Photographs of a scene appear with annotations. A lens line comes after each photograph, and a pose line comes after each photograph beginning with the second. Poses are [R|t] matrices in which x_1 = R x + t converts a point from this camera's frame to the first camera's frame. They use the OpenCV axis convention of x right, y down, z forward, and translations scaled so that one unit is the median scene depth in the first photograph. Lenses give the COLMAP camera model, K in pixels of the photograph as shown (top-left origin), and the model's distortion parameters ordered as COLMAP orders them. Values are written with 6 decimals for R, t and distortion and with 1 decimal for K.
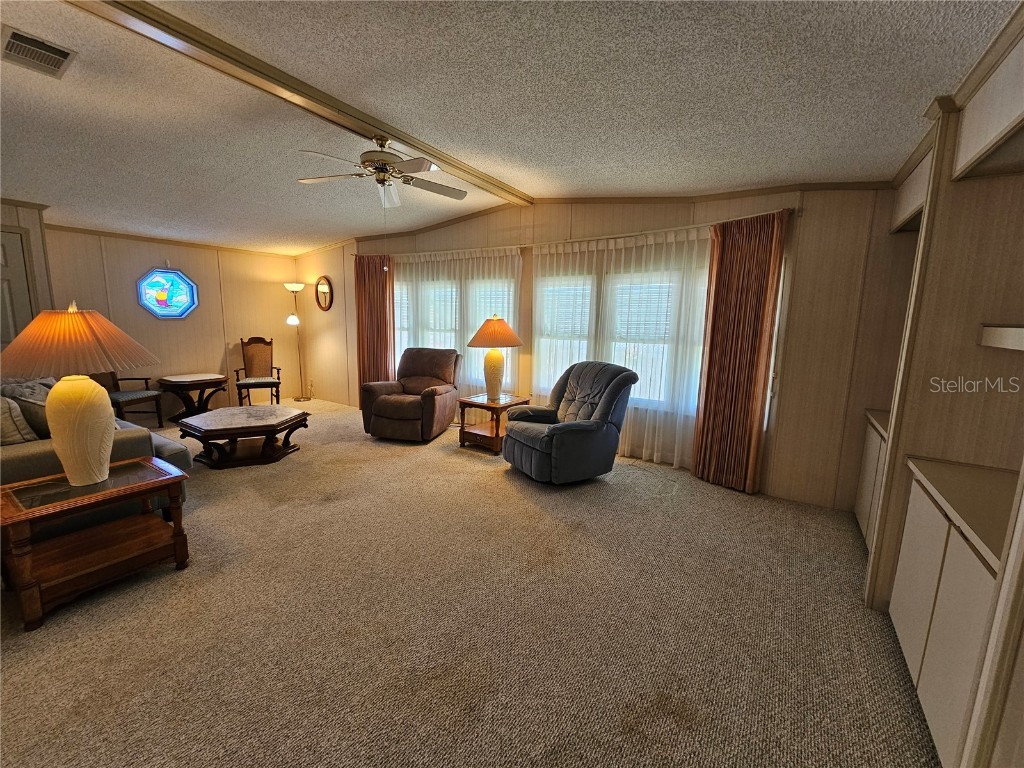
lens RADIAL K [[419.7, 0, 505.6], [0, 419.7, 381.2], [0, 0, 1]] dist [0.001791, 0.000111]
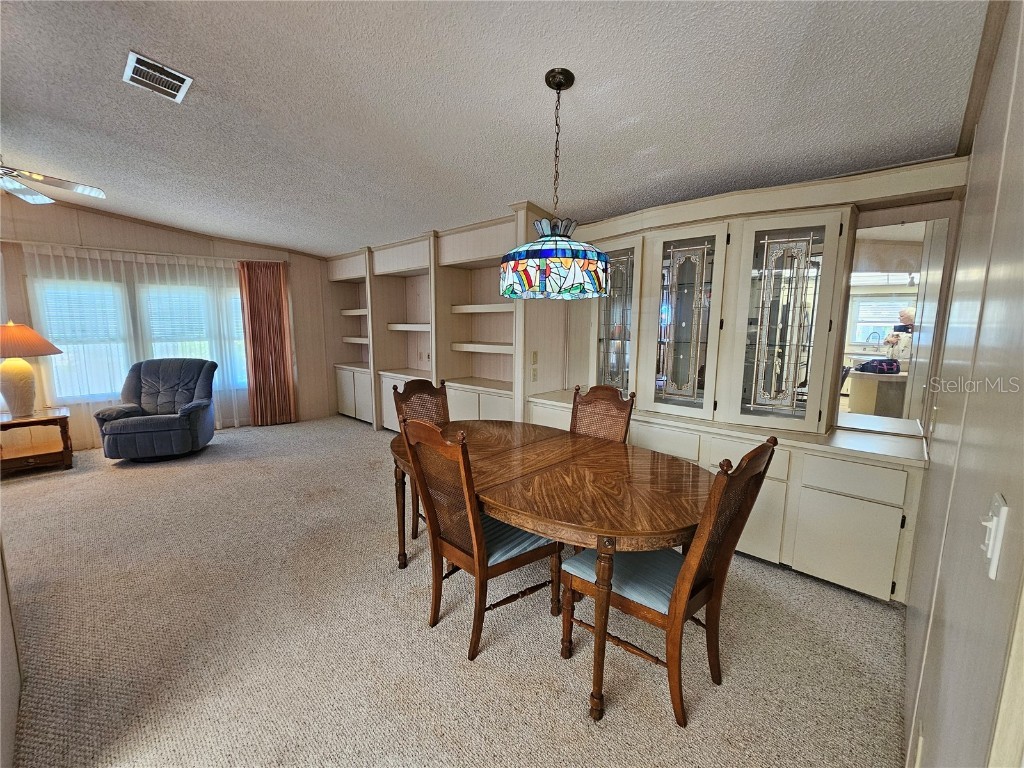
lens RADIAL K [[419.7, 0, 505.6], [0, 419.7, 381.2], [0, 0, 1]] dist [0.001791, 0.000111]
pose [[0.166494, -0.154497, 0.973864, -0.811293], [0.148986, 0.980251, 0.130039, 0.007050], [-0.974722, 0.123441, 0.186224, -0.168959]]
